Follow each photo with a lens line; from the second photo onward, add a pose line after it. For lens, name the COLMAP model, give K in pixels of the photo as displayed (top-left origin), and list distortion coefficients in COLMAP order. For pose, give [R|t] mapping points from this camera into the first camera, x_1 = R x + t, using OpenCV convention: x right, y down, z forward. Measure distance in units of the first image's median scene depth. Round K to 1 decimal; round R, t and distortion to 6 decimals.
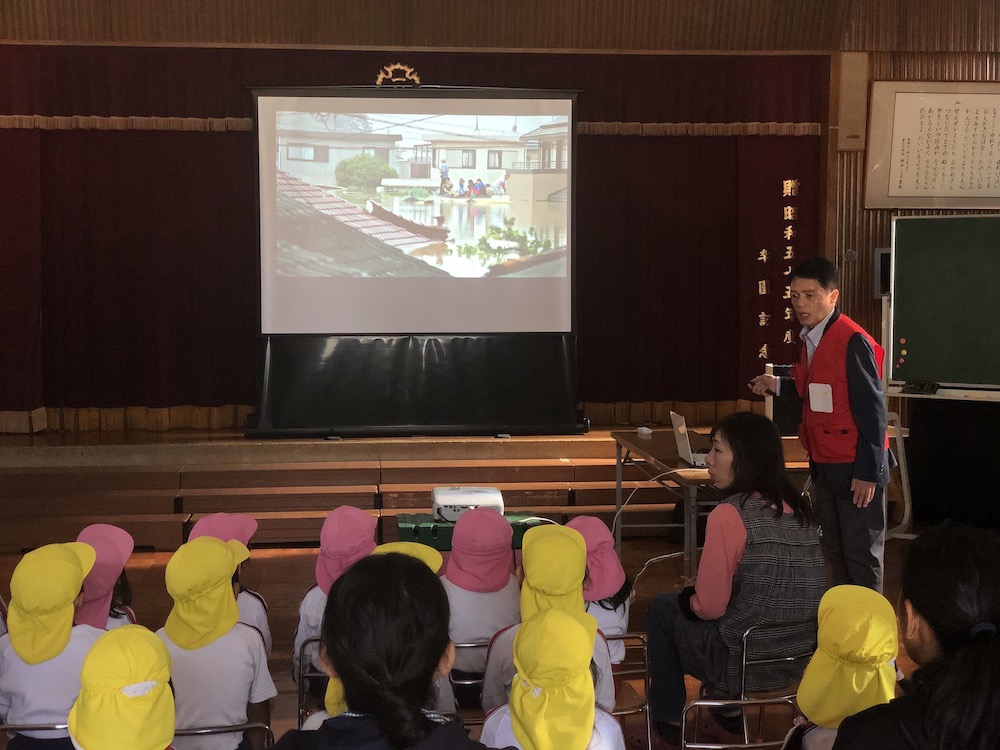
lens RADIAL K [[1519.1, 0, 501.1], [0, 1519.1, 365.8], [0, 0, 1]] dist [0.072949, 0.000000]
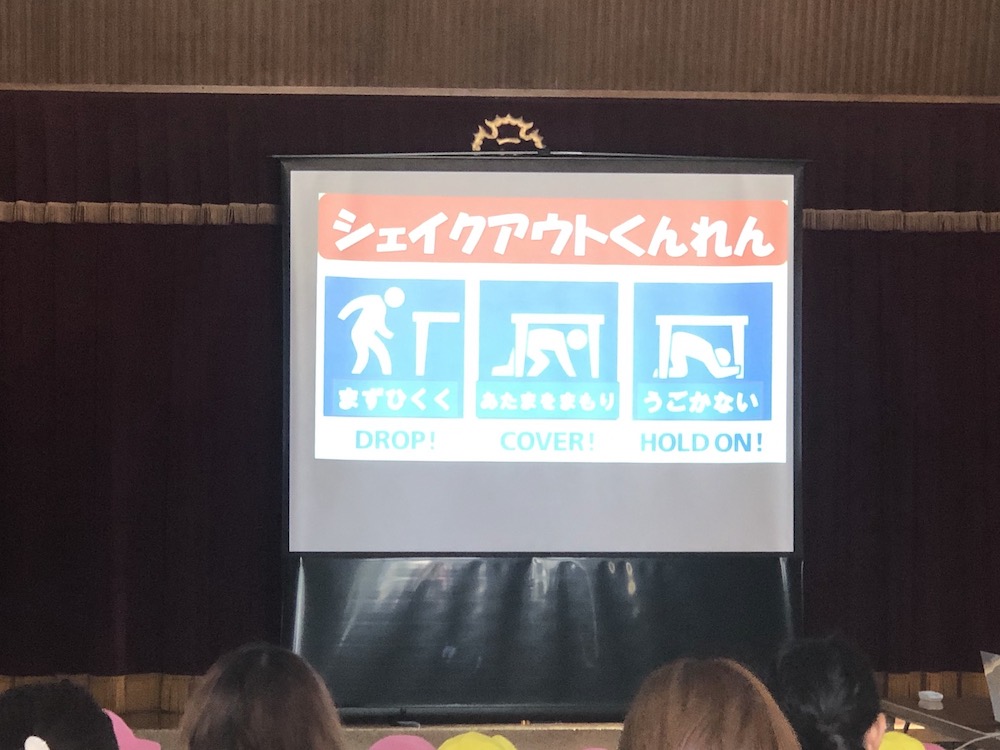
lens RADIAL K [[3136.3, 0, 498.0], [0, 3136.3, 374.3], [0, 0, 1]] dist [-0.159972, 0.000000]
pose [[0.999957, 0.001194, -0.009182, -0.059935], [-0.002144, 0.994554, -0.104203, 0.037457], [0.009008, 0.104218, 0.994514, -0.247571]]
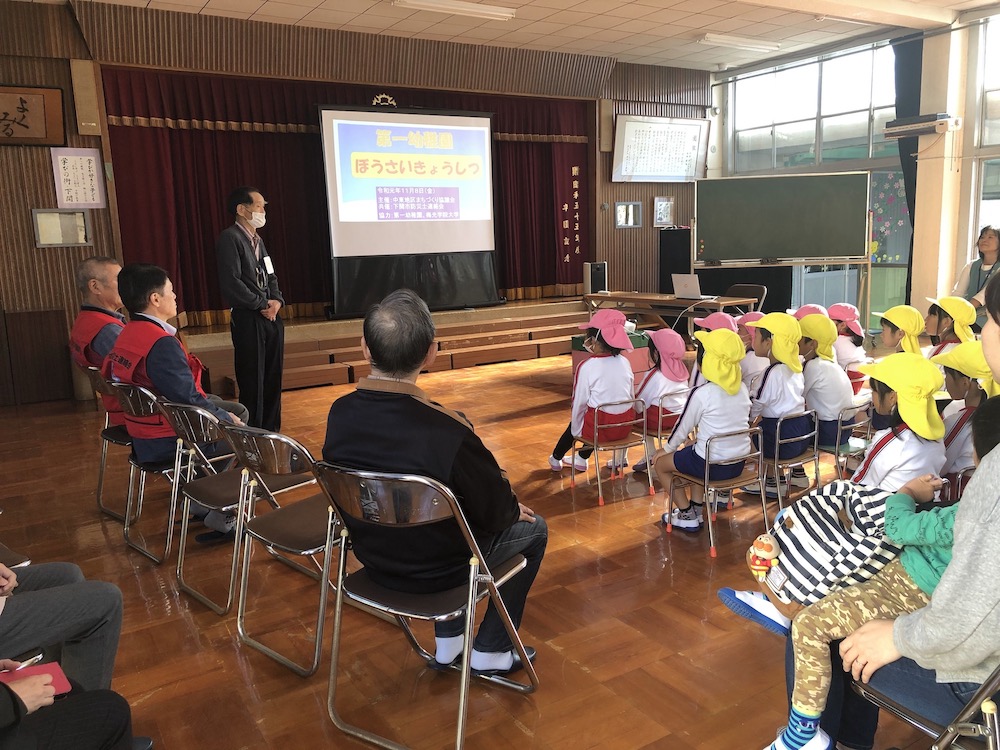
lens RADIAL K [[832.0, 0, 502.7], [0, 832.0, 379.0], [0, 0, 1]] dist [0.010981, 0.004095]
pose [[0.895276, -0.105047, 0.432950, -0.384068], [0.063570, 0.991981, 0.109232, 0.022585], [-0.440953, -0.070270, 0.894775, 0.092734]]
